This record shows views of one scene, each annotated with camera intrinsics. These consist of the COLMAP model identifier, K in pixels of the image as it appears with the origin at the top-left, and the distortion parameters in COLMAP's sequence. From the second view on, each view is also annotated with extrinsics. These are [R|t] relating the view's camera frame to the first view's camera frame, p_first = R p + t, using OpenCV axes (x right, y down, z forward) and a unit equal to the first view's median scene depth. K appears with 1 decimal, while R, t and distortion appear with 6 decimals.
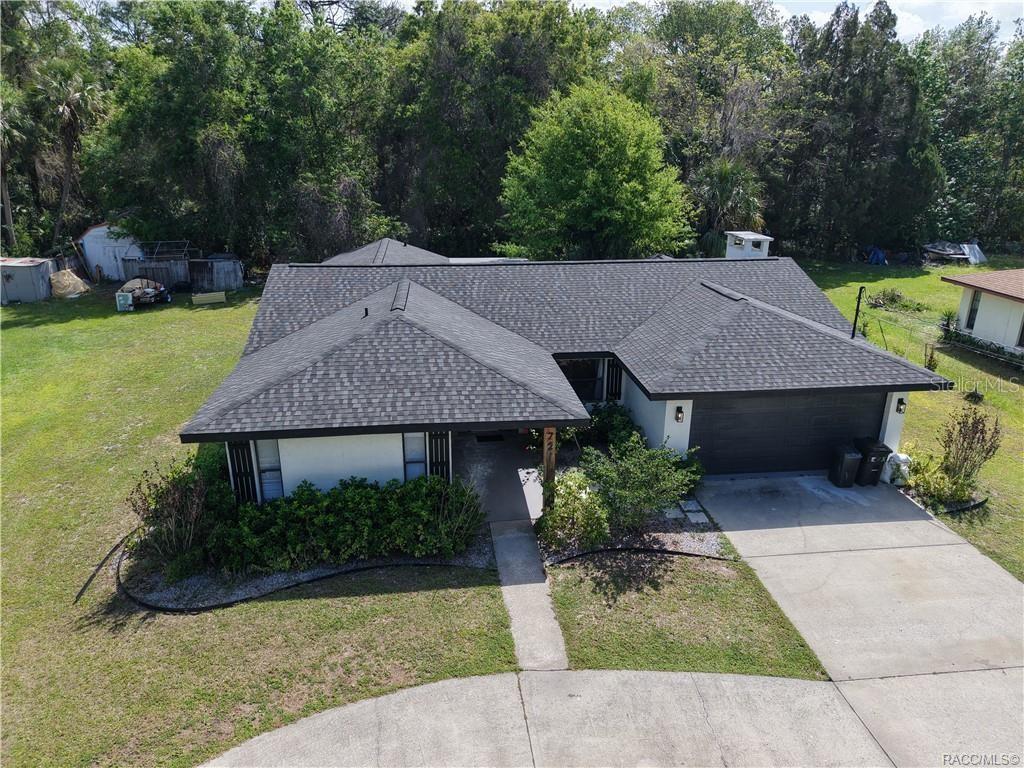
lens RADIAL K [[679.6, 0, 514.2], [0, 679.6, 382.3], [0, 0, 1]] dist [0.023142, -0.020058]
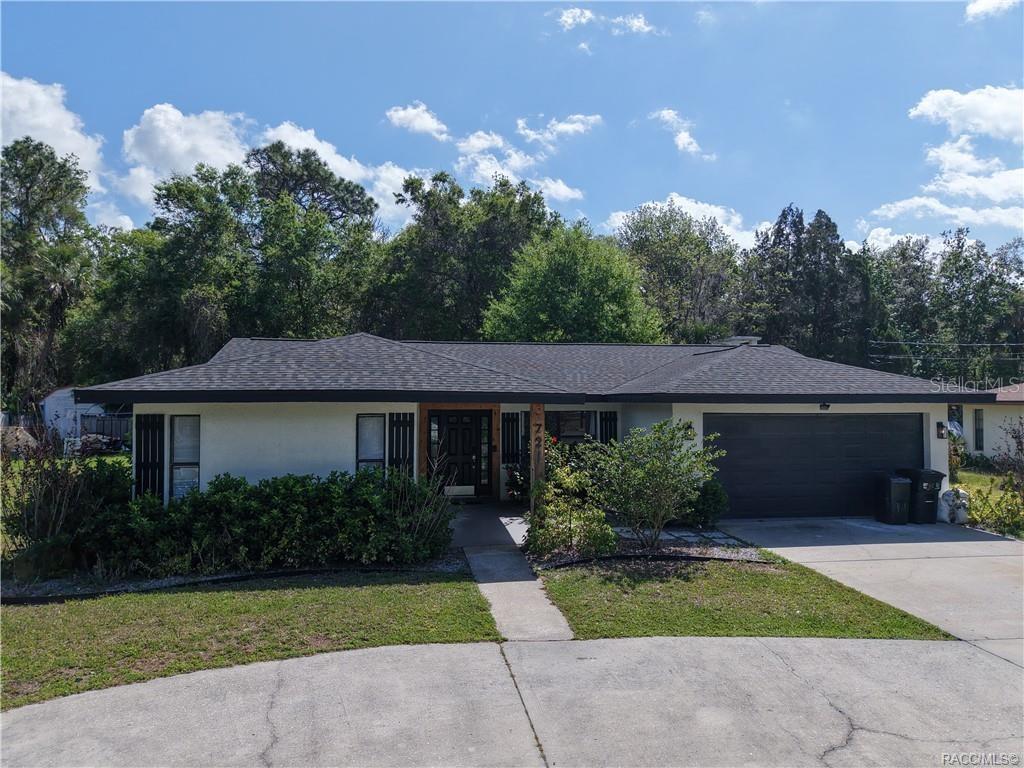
lens RADIAL K [[679.6, 0, 514.2], [0, 679.6, 382.3], [0, 0, 1]] dist [0.023142, -0.020058]
pose [[0.999579, -0.002405, 0.028920, 0.000138], [0.012588, 0.933850, -0.357444, 0.142325], [-0.026147, 0.357657, 0.933487, 0.093618]]
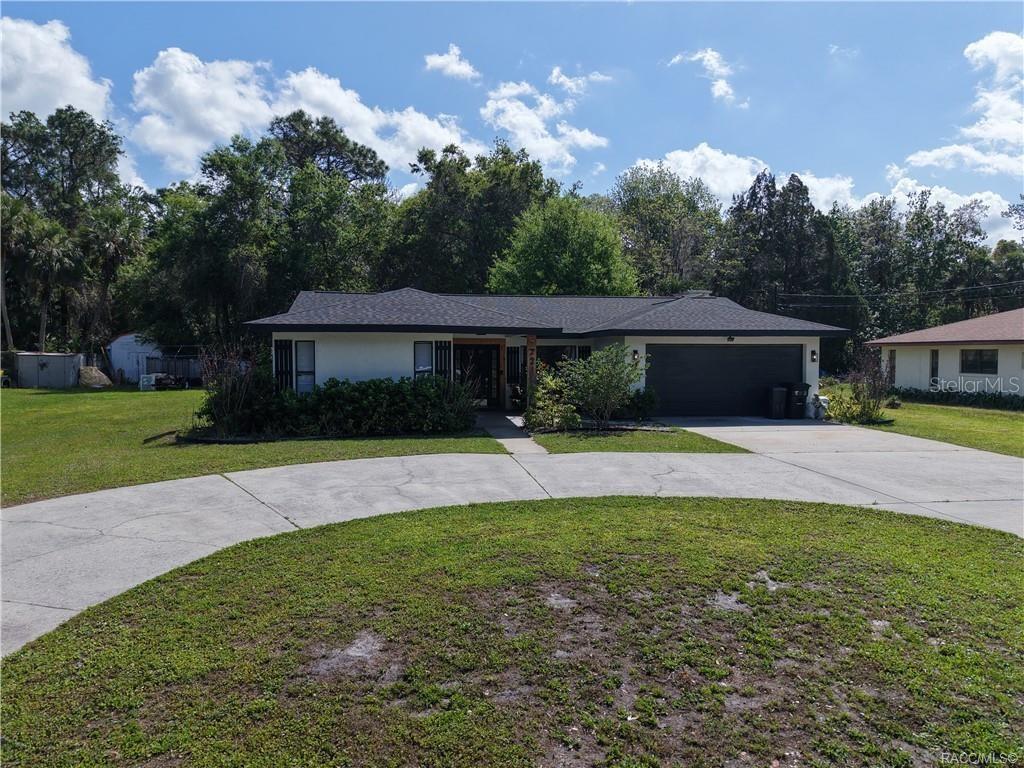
lens RADIAL K [[679.6, 0, 514.2], [0, 679.6, 382.3], [0, 0, 1]] dist [0.023142, -0.020058]
pose [[0.999565, -0.003658, 0.029280, -0.007566], [0.012106, 0.955763, -0.293888, 0.221898], [-0.026910, 0.294115, 0.955391, -0.078568]]
